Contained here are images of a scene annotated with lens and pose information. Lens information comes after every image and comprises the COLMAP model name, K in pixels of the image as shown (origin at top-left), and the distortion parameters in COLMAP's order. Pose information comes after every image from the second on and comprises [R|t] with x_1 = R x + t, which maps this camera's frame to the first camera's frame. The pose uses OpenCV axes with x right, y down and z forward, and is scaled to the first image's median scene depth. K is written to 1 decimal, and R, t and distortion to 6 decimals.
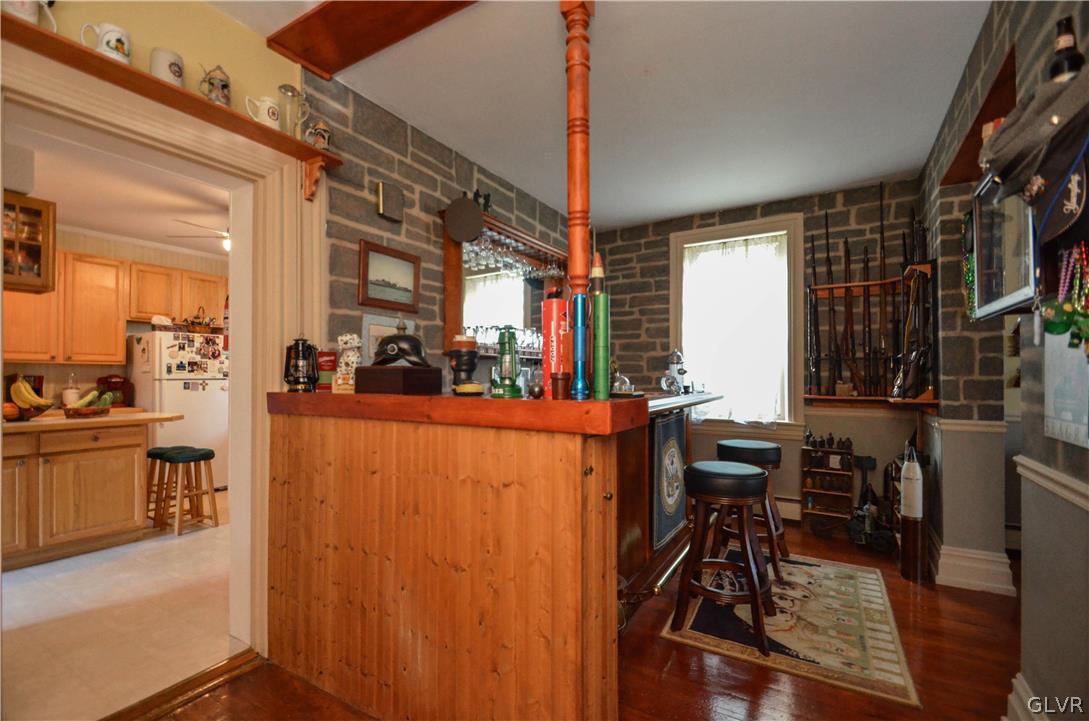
lens RADIAL K [[476.3, 0, 545.7], [0, 476.3, 371.8], [0, 0, 1]] dist [0.011198, -0.007031]
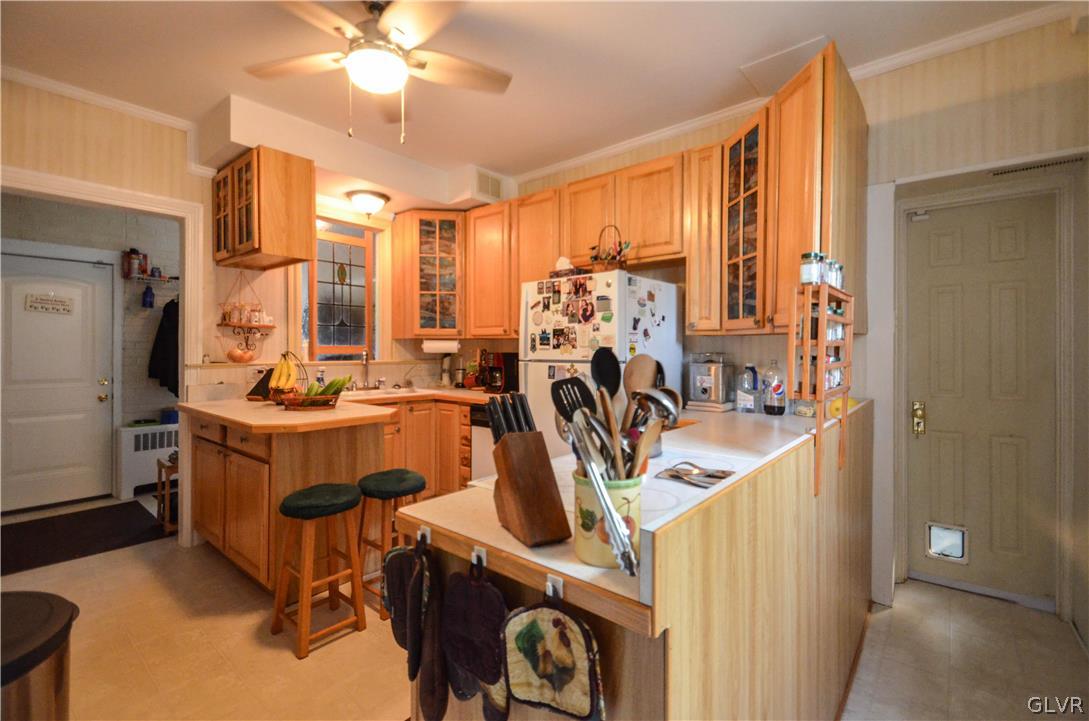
lens RADIAL K [[476.3, 0, 515.1], [0, 476.3, 353.0], [0, 0, 1]] dist [0.011198, -0.007031]
pose [[-0.172964, 0.003755, -0.984921, -0.187776], [0.004072, 0.999987, 0.003098, 0.004530], [0.984920, -0.003475, -0.172977, 1.061333]]
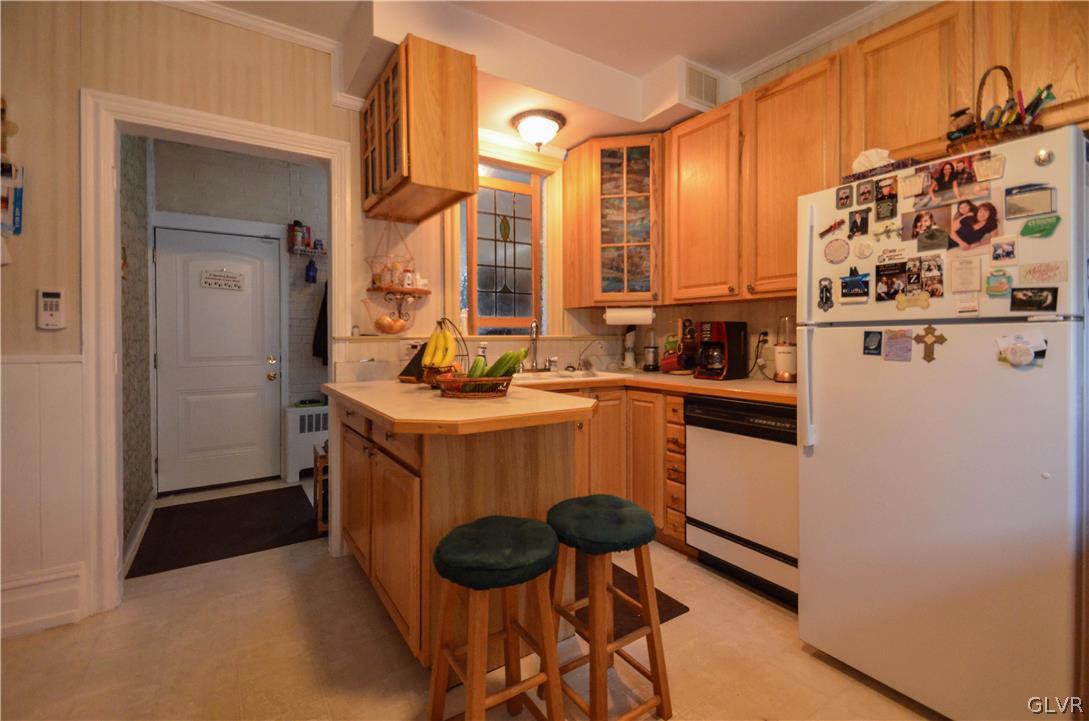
lens RADIAL K [[476.3, 0, 517.8], [0, 476.3, 341.1], [0, 0, 1]] dist [0.011198, -0.007031]
pose [[-0.450642, 0.010018, -0.892648, -0.362092], [0.010891, 0.999924, 0.005724, 0.023632], [0.892638, -0.007142, -0.450717, 0.937935]]
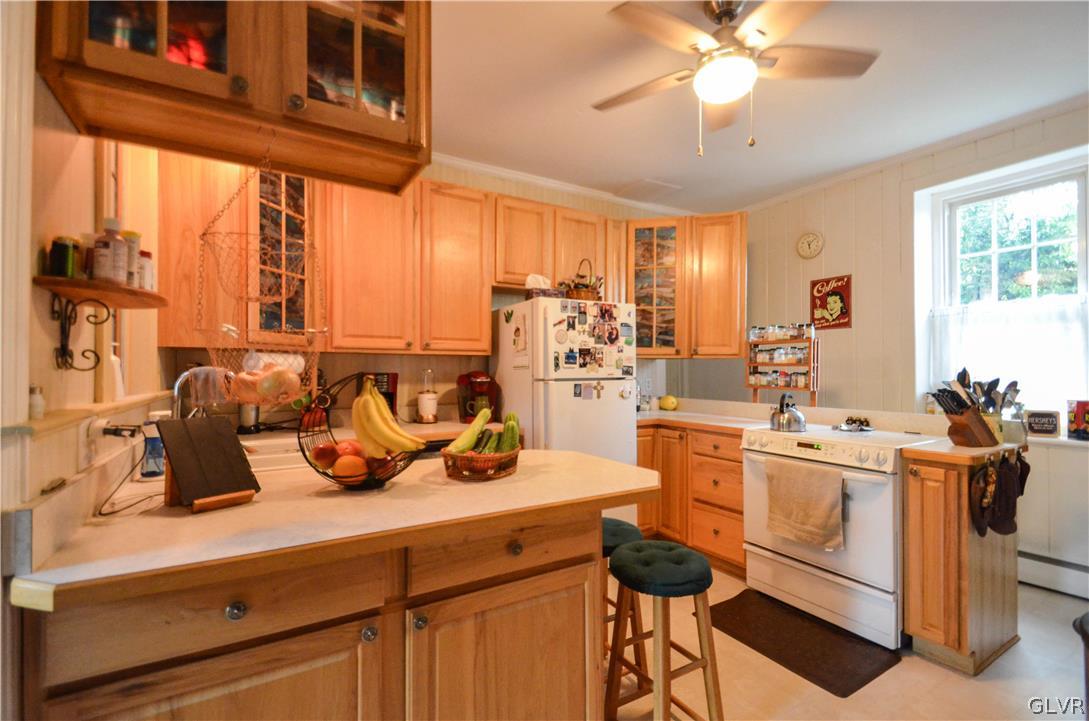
lens RADIAL K [[476.3, 0, 550.3], [0, 476.3, 364.3], [0, 0, 1]] dist [0.011198, -0.007031]
pose [[0.886852, -0.006105, -0.462013, -0.515179], [0.004936, 0.999981, -0.003739, -0.000412], [0.462027, 0.001035, 0.886865, 0.473171]]
